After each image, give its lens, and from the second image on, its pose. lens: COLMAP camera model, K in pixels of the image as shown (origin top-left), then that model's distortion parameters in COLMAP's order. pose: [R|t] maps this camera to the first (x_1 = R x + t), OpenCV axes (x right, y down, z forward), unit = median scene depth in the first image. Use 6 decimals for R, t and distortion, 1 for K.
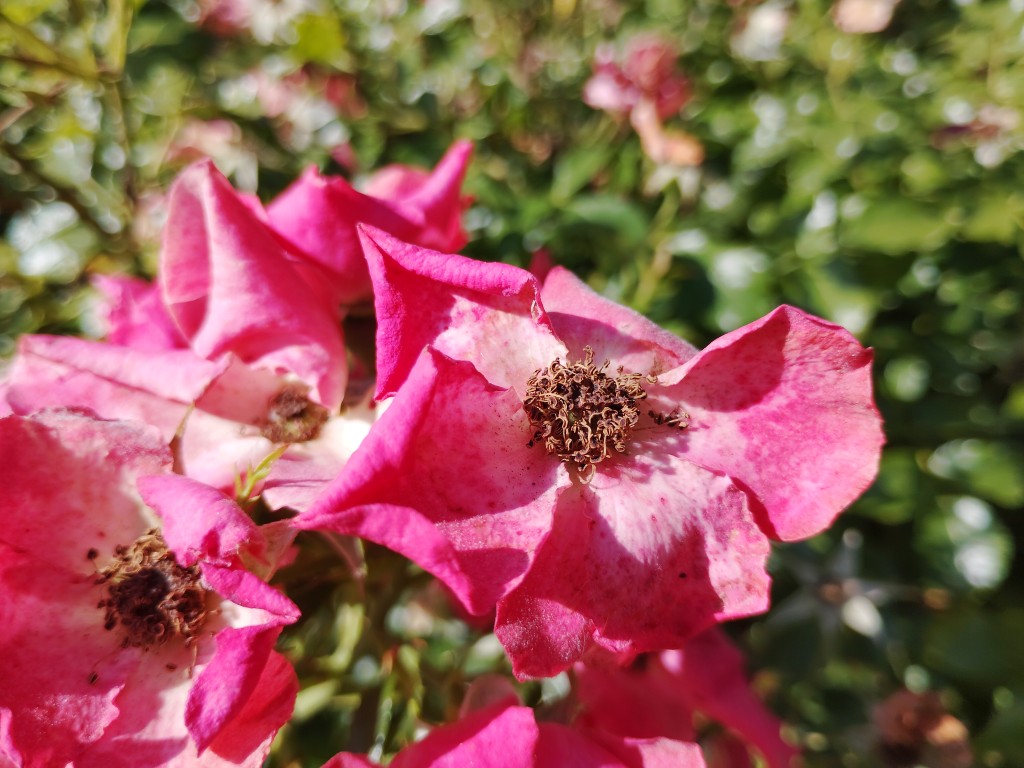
lens RADIAL K [[947.8, 0, 519.0], [0, 947.8, 379.9], [0, 0, 1]] dist [-0.039131, 0.000000]
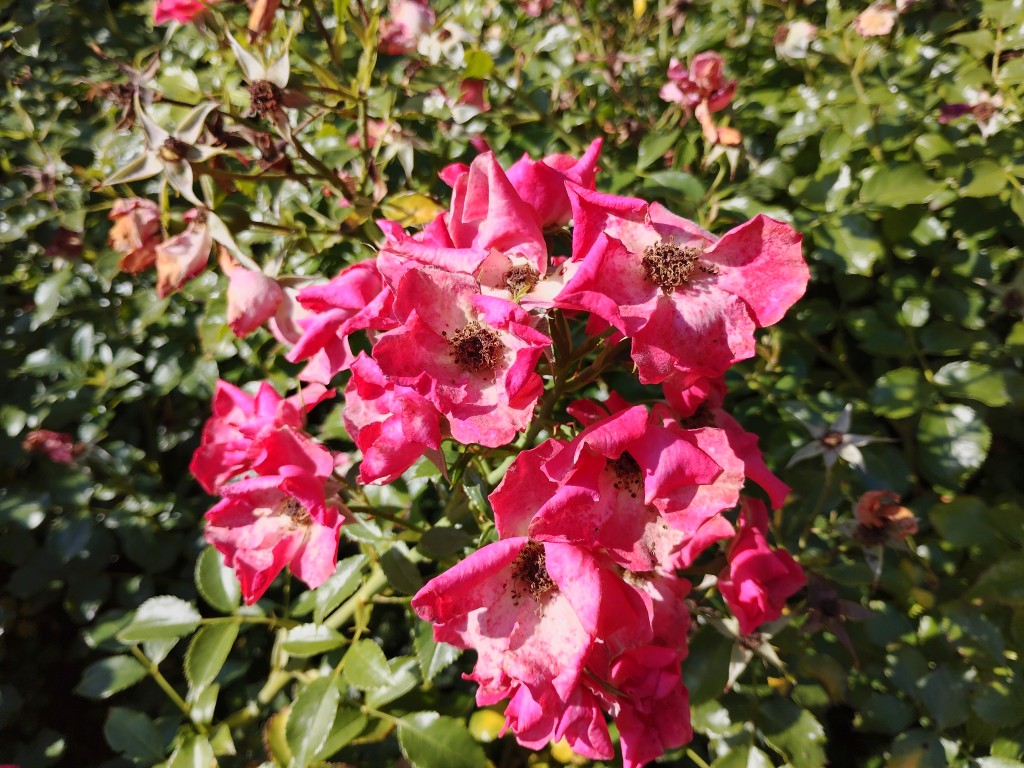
lens RADIAL K [[947.8, 0, 507.5], [0, 947.8, 393.2], [0, 0, 1]] dist [-0.039131, 0.000000]
pose [[0.996906, -0.002641, -0.078563, -0.129728], [0.005412, 0.999370, 0.035075, 0.244667], [0.078420, -0.035392, 0.996292, -1.190496]]
